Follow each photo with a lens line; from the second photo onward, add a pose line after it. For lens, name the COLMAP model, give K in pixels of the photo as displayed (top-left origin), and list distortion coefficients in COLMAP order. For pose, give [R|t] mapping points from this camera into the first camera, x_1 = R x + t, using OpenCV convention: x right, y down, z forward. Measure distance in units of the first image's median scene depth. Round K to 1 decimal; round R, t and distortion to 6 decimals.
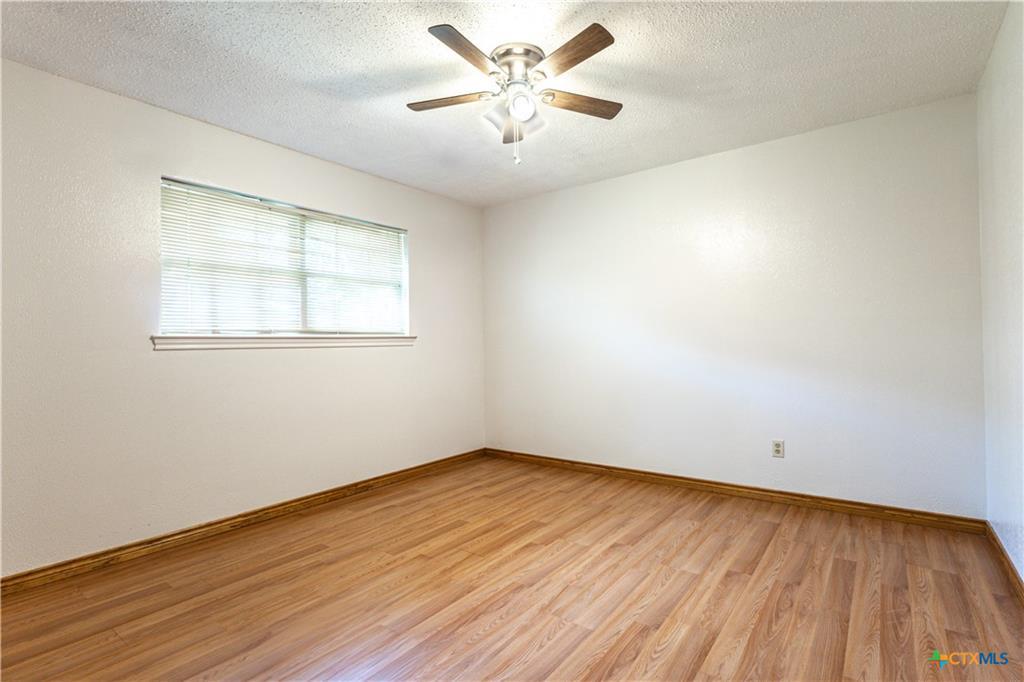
lens RADIAL K [[492.9, 0, 512.0], [0, 492.9, 341.7], [0, 0, 1]] dist [-0.003156, -0.000362]
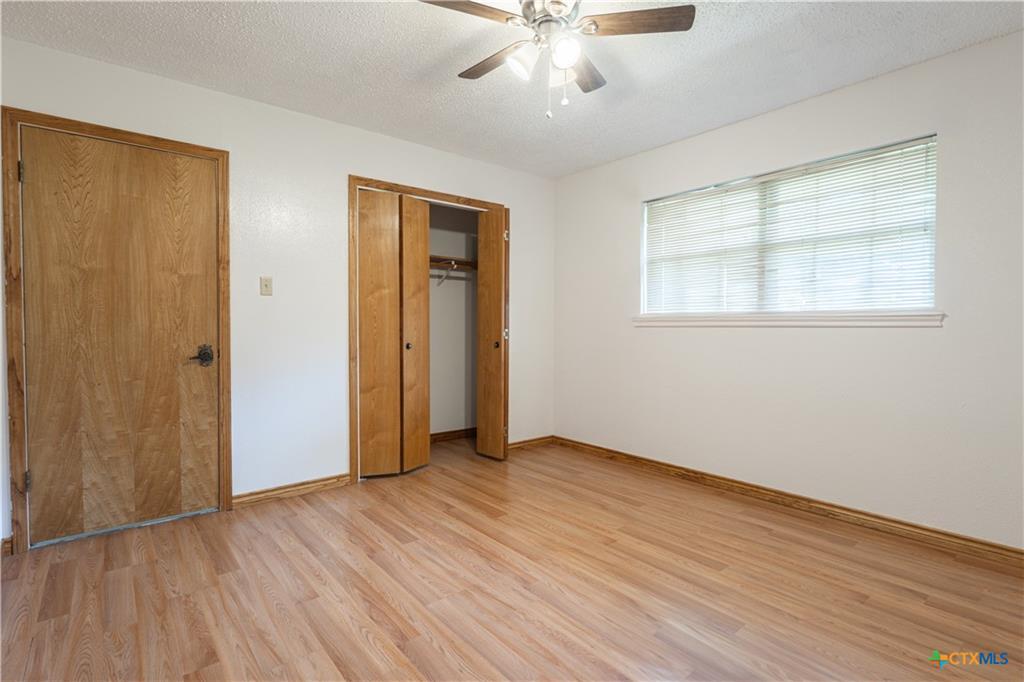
lens RADIAL K [[492.9, 0, 508.7], [0, 492.9, 339.5], [0, 0, 1]] dist [-0.003156, -0.000362]
pose [[-0.233420, 0.040678, -0.971525, 0.719020], [0.005077, 0.999162, 0.040615, -0.005395], [0.972363, 0.004548, -0.233431, 0.921569]]
